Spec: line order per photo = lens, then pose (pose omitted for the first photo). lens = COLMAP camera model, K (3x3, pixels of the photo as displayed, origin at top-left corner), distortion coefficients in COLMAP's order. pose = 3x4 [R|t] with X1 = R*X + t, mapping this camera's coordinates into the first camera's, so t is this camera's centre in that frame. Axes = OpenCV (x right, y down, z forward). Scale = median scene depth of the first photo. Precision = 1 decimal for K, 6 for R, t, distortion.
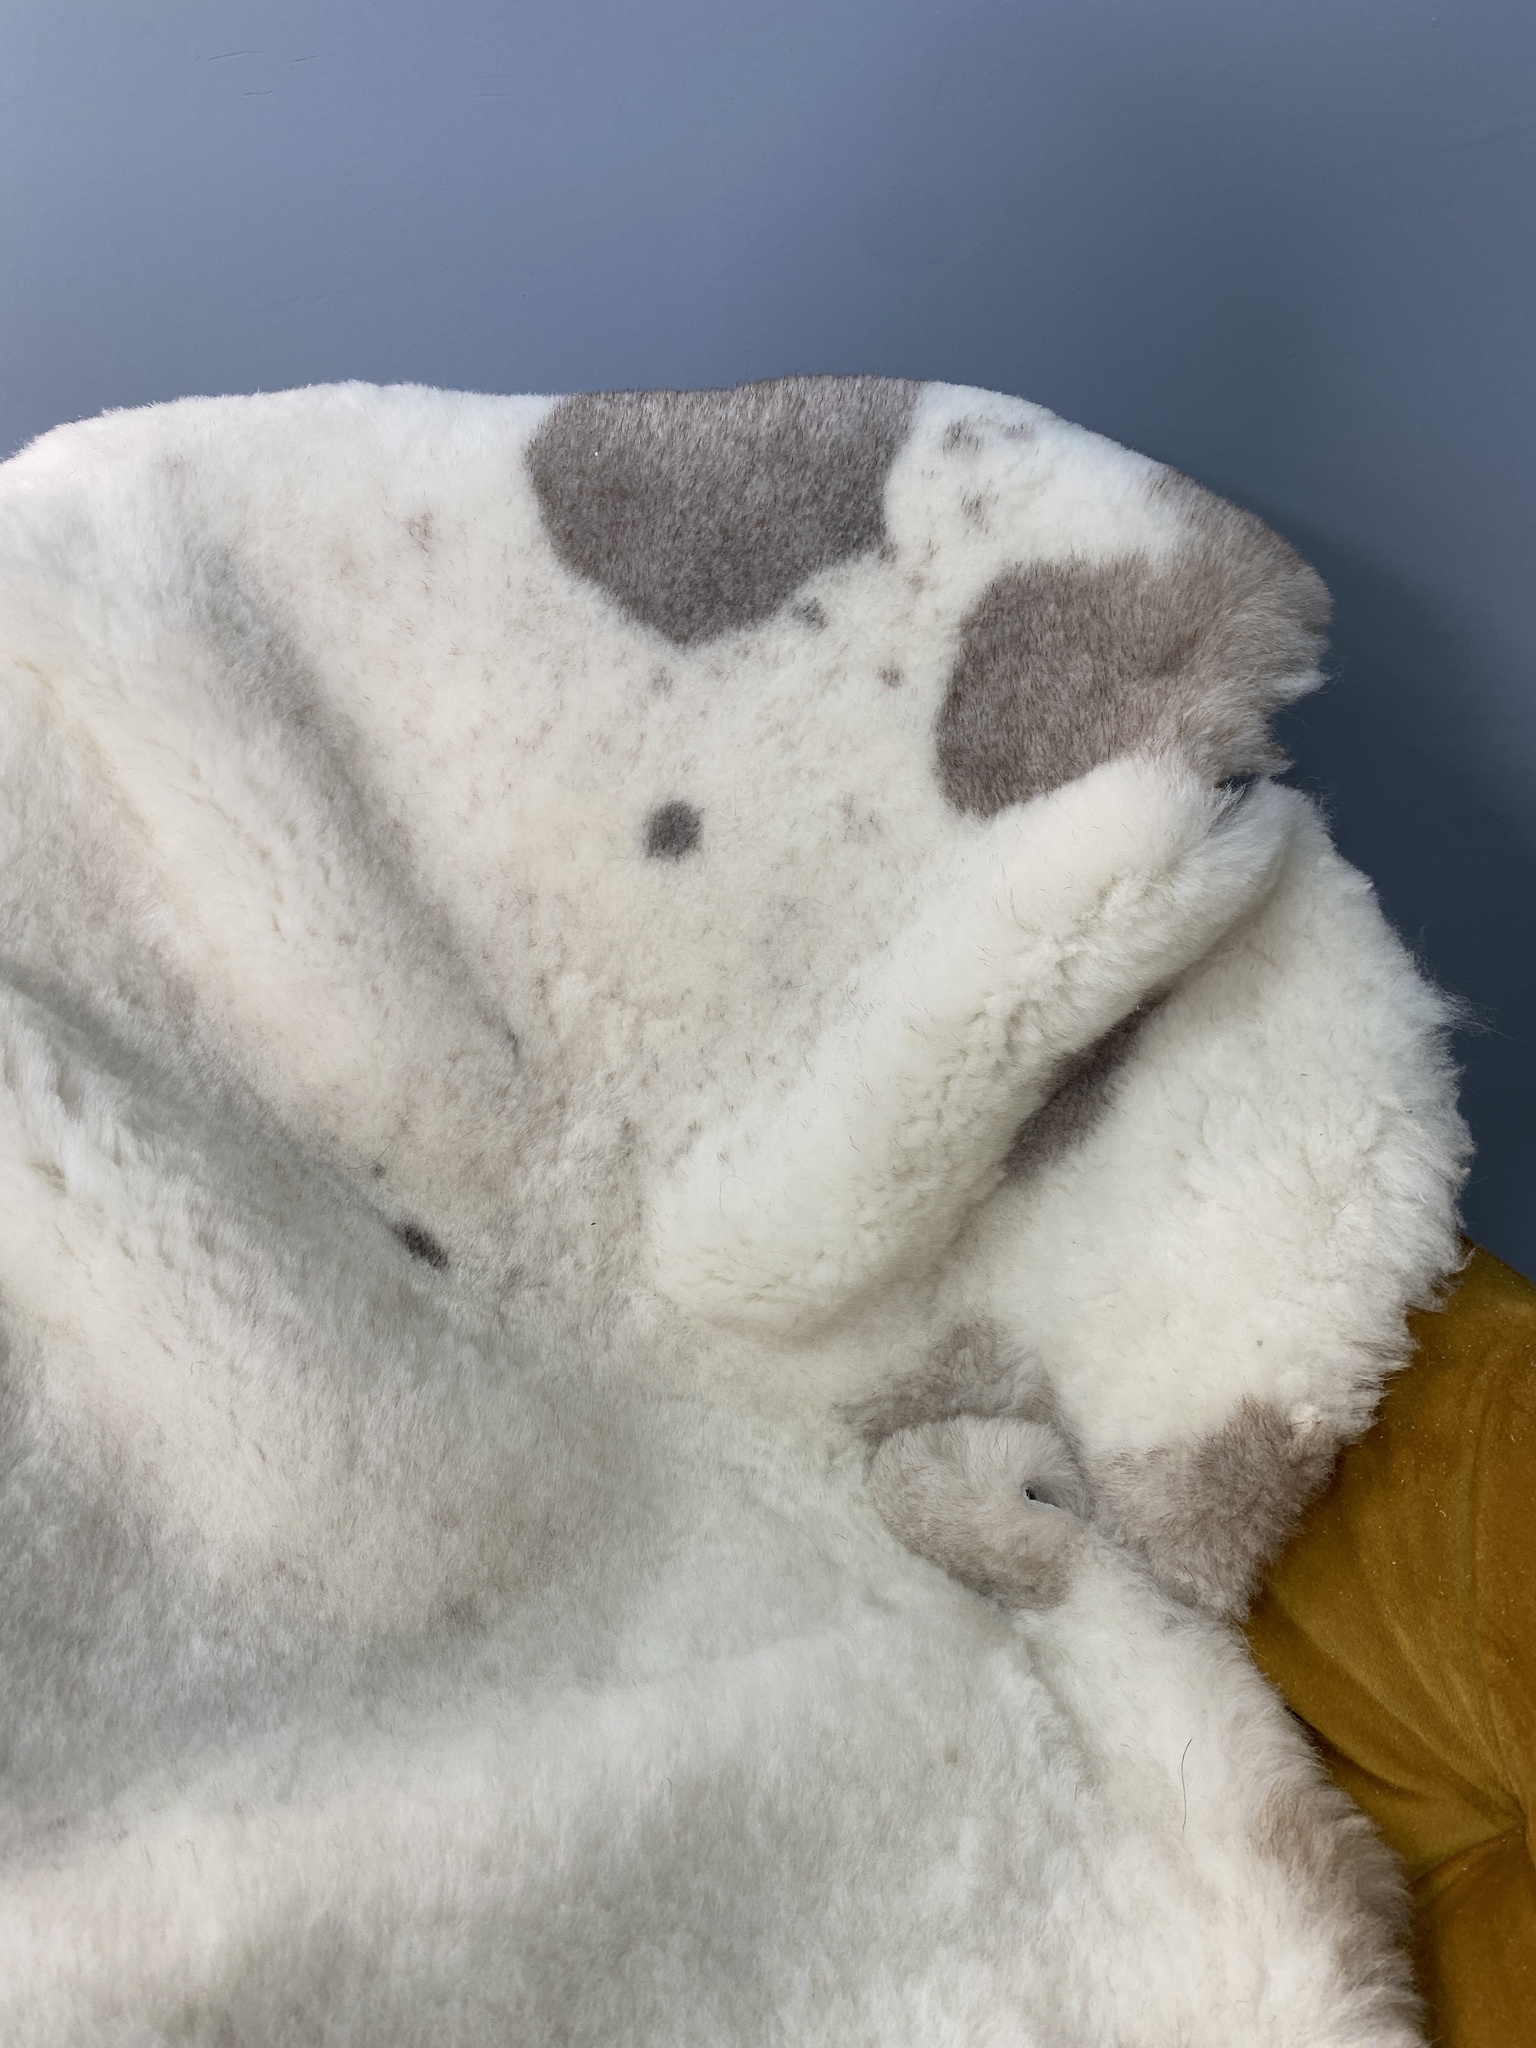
lens RADIAL K [[1546.5, 0, 783.3], [0, 1546.5, 1022.9], [0, 0, 1]] dist [0.041380, -0.047378]
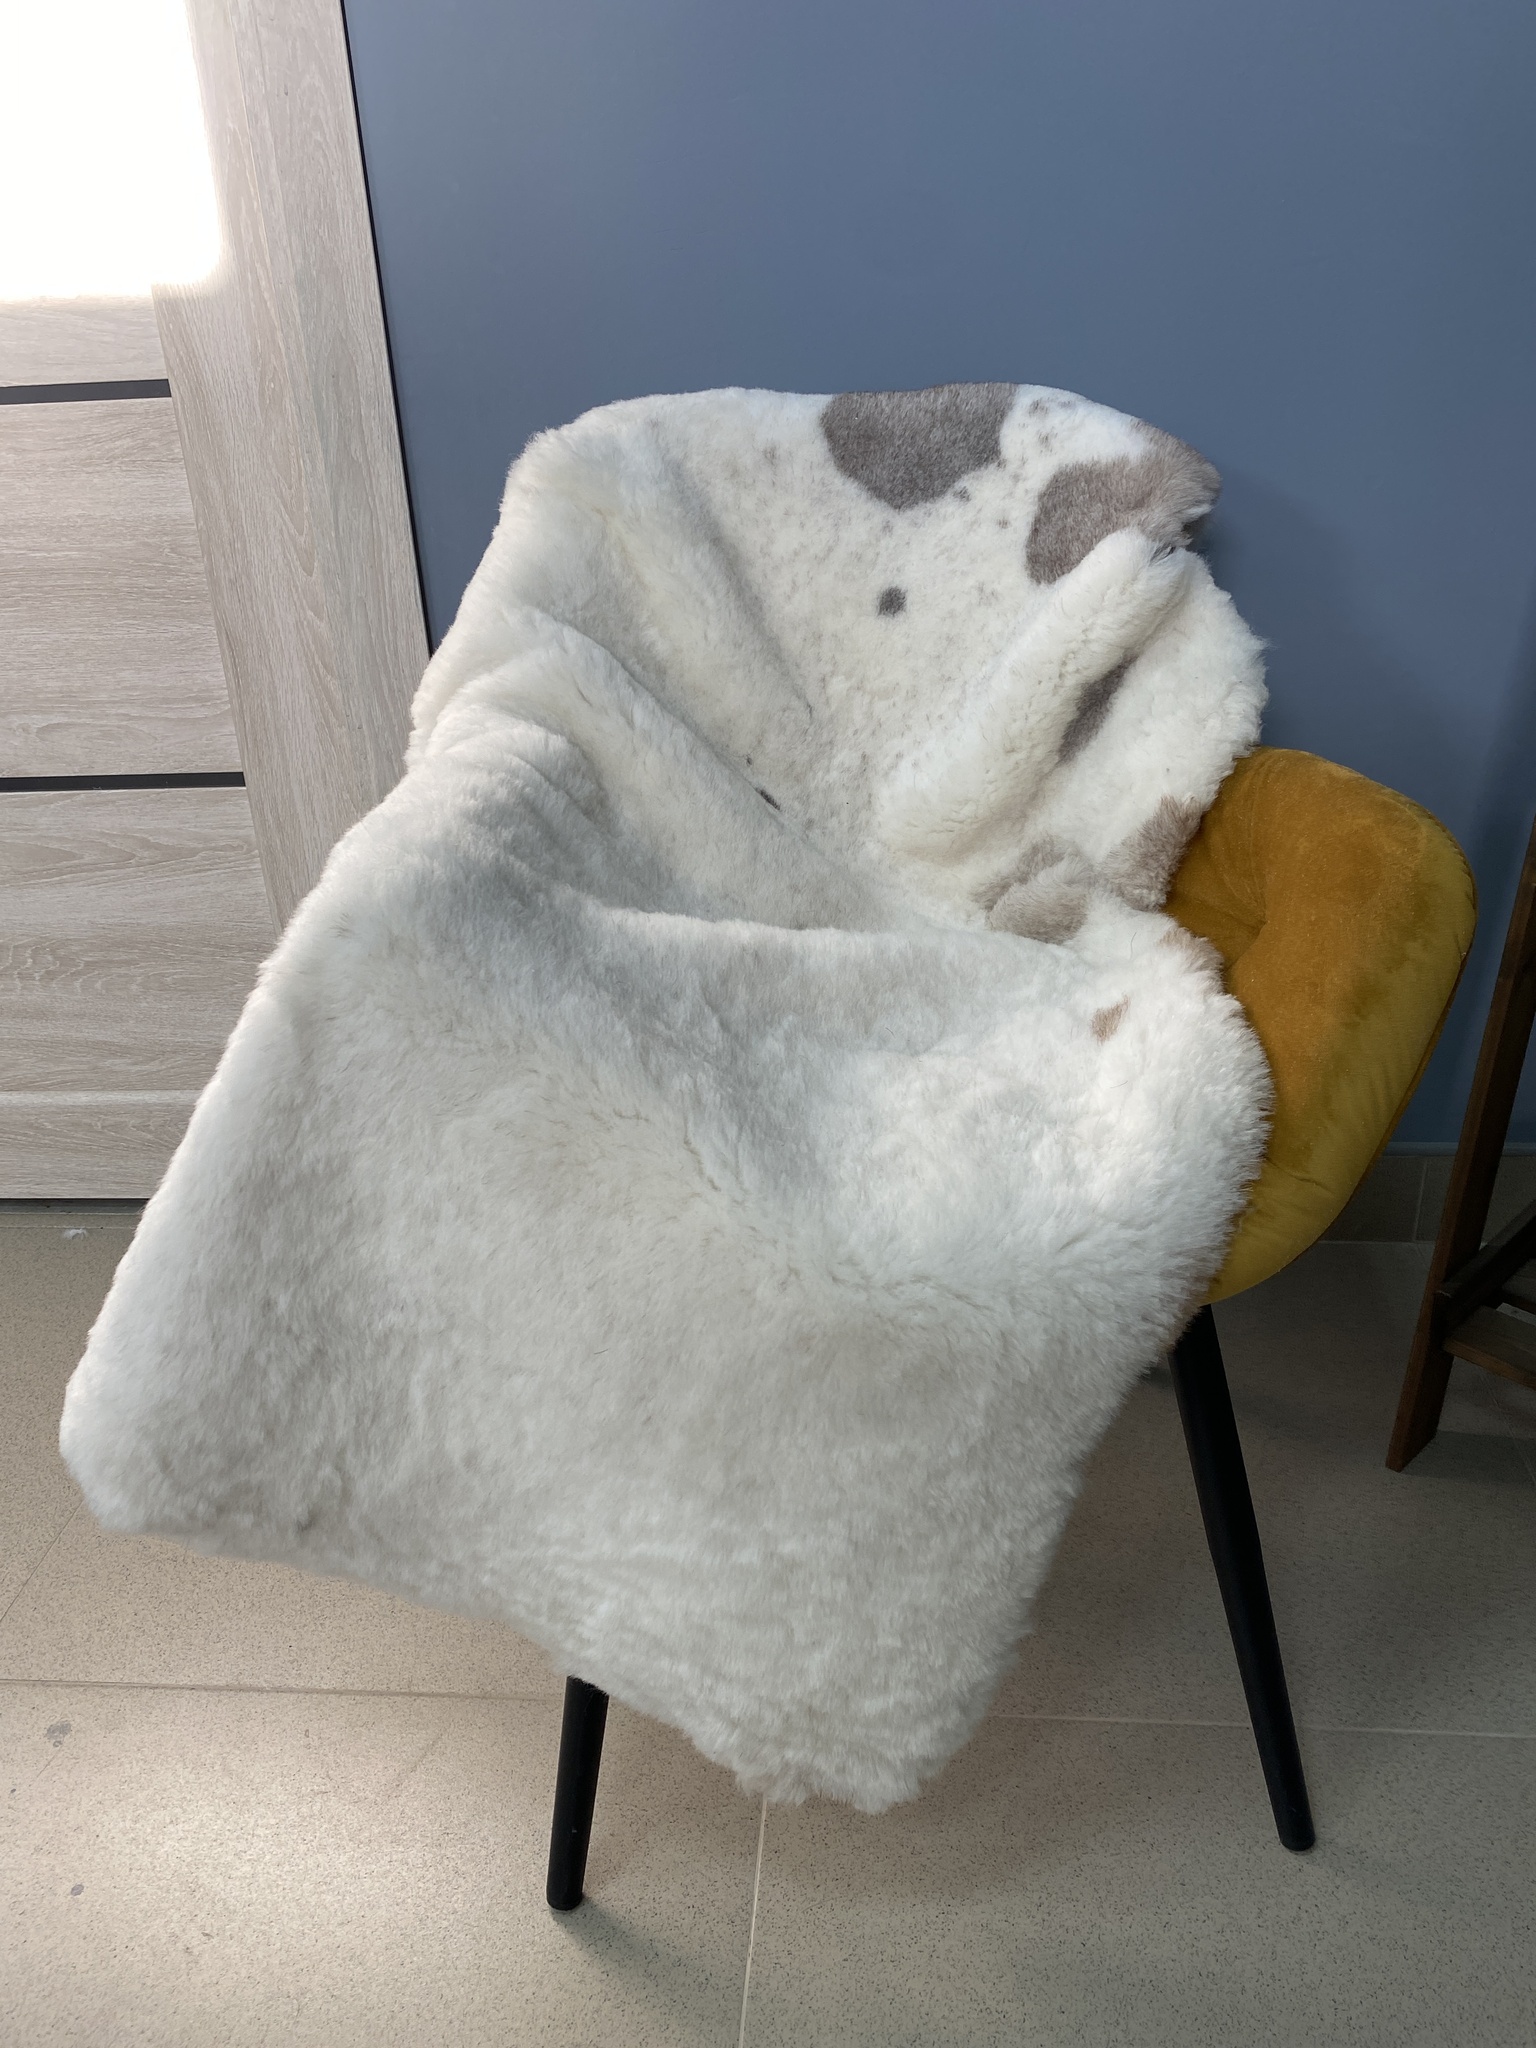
lens RADIAL K [[1546.5, 0, 773.0], [0, 1546.5, 1016.2], [0, 0, 1]] dist [0.041380, -0.047378]
pose [[0.998354, 0.010047, -0.056467, -0.108131], [-0.013872, 0.997605, -0.067761, 0.555055], [0.055651, 0.068433, 0.996102, -0.977657]]
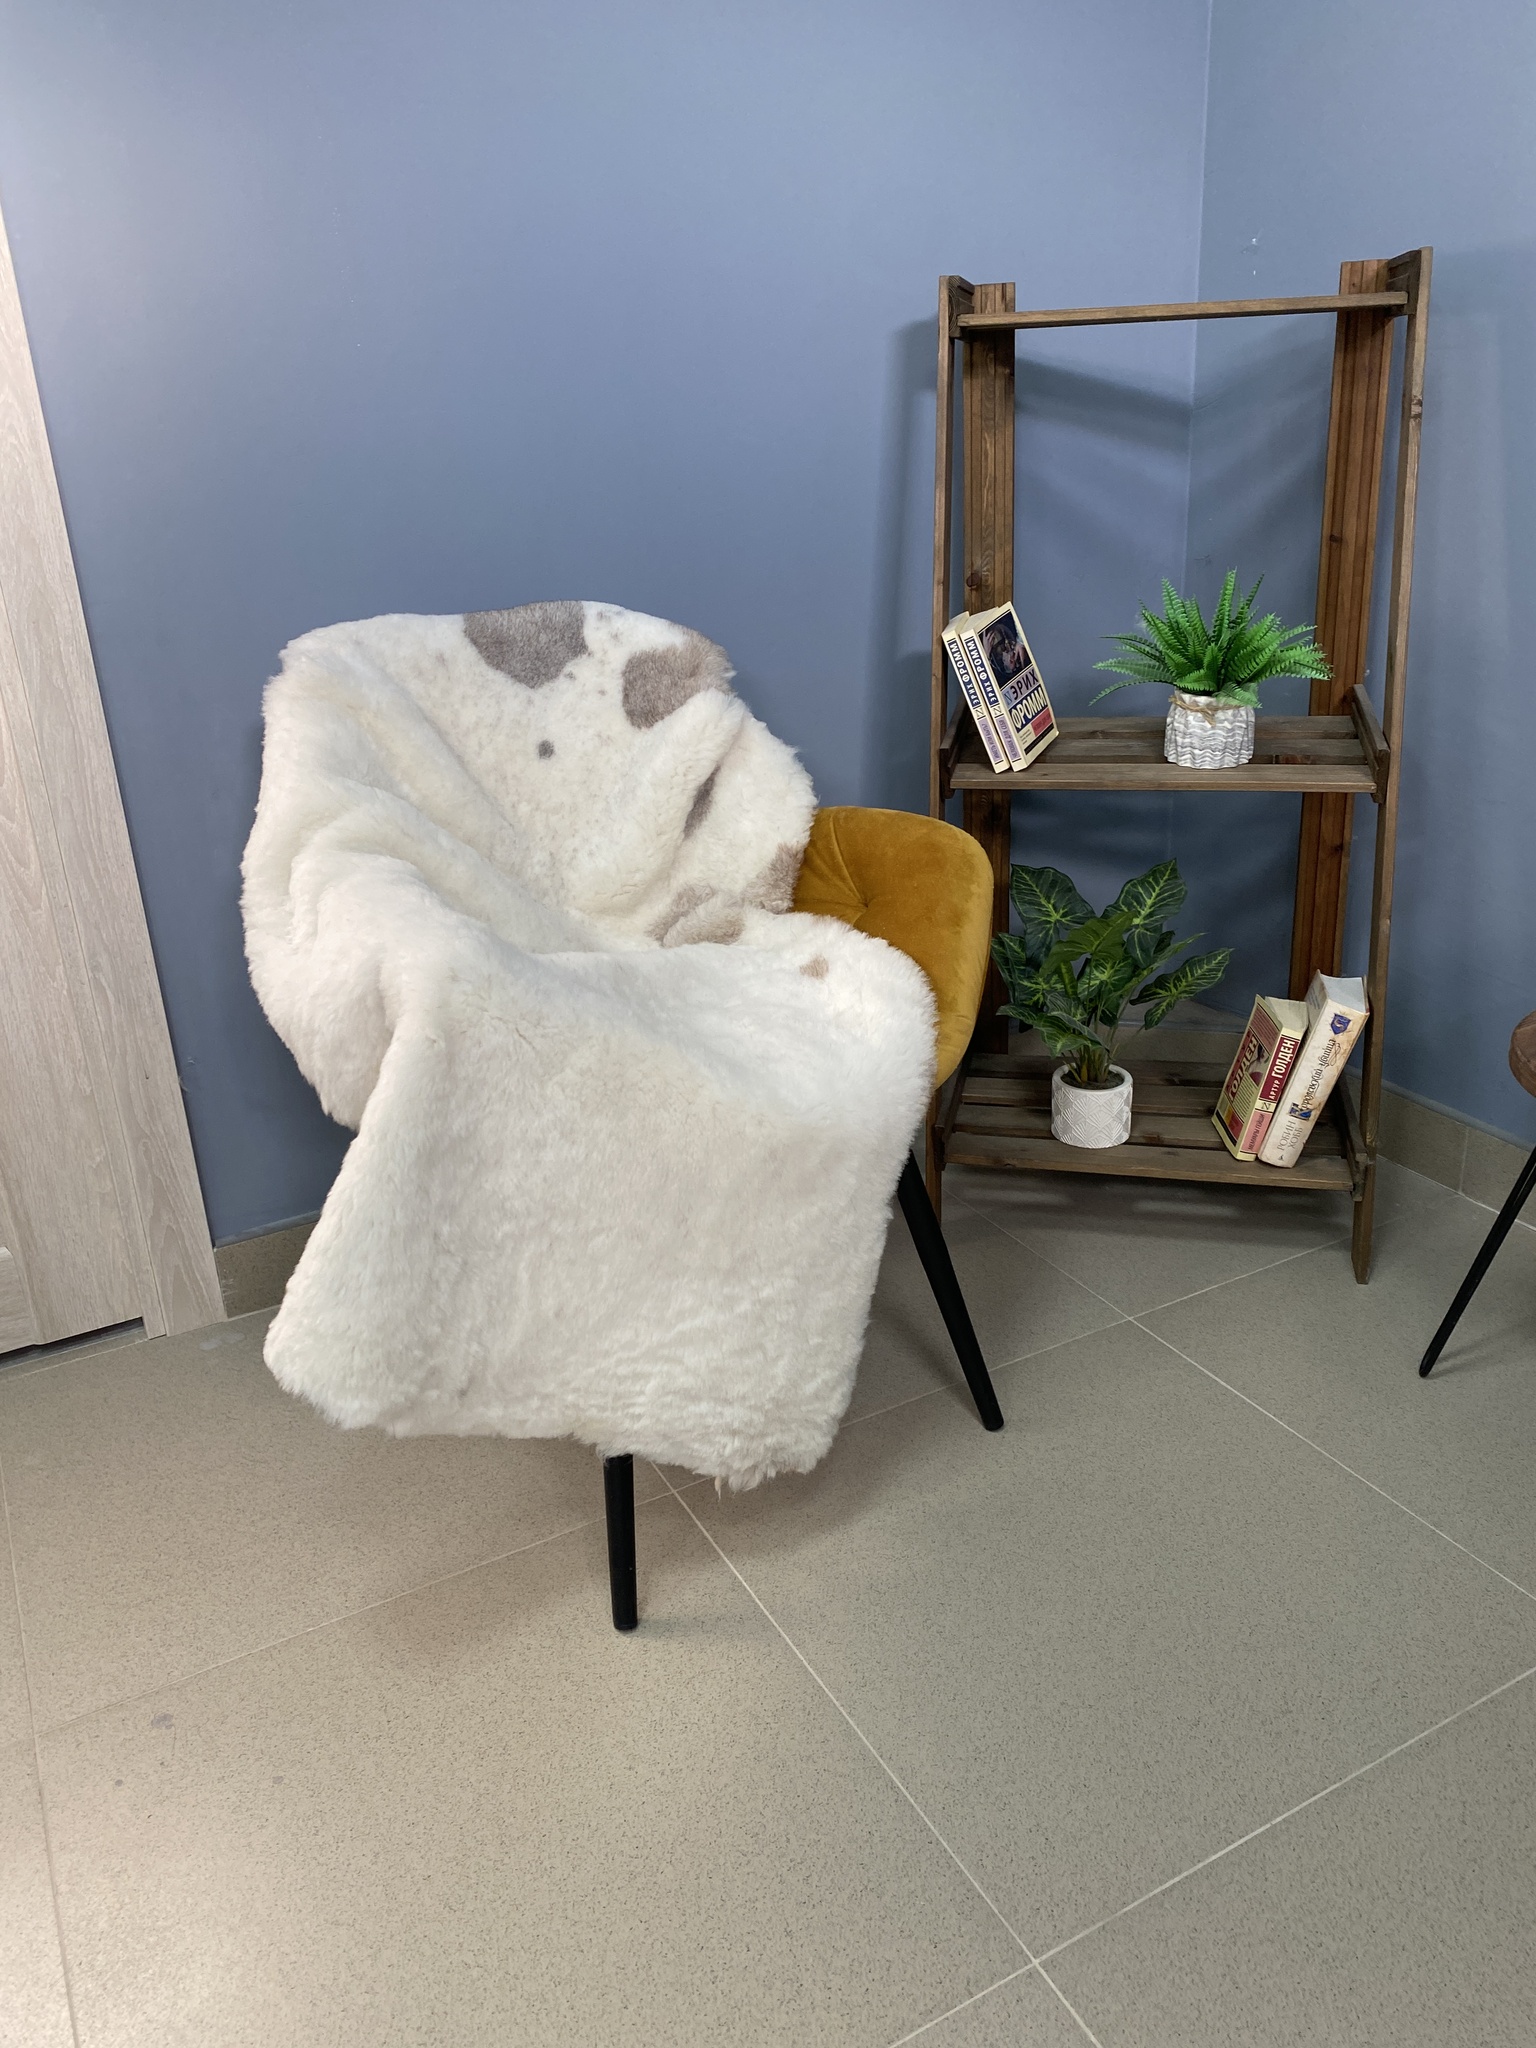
lens RADIAL K [[1546.5, 0, 792.0], [0, 1546.5, 1034.3], [0, 0, 1]] dist [0.041380, -0.047378]
pose [[0.860410, -0.198227, 0.469469, -1.176172], [0.263019, 0.961797, -0.075937, 0.753141], [-0.436481, 0.188817, 0.879678, -1.714418]]
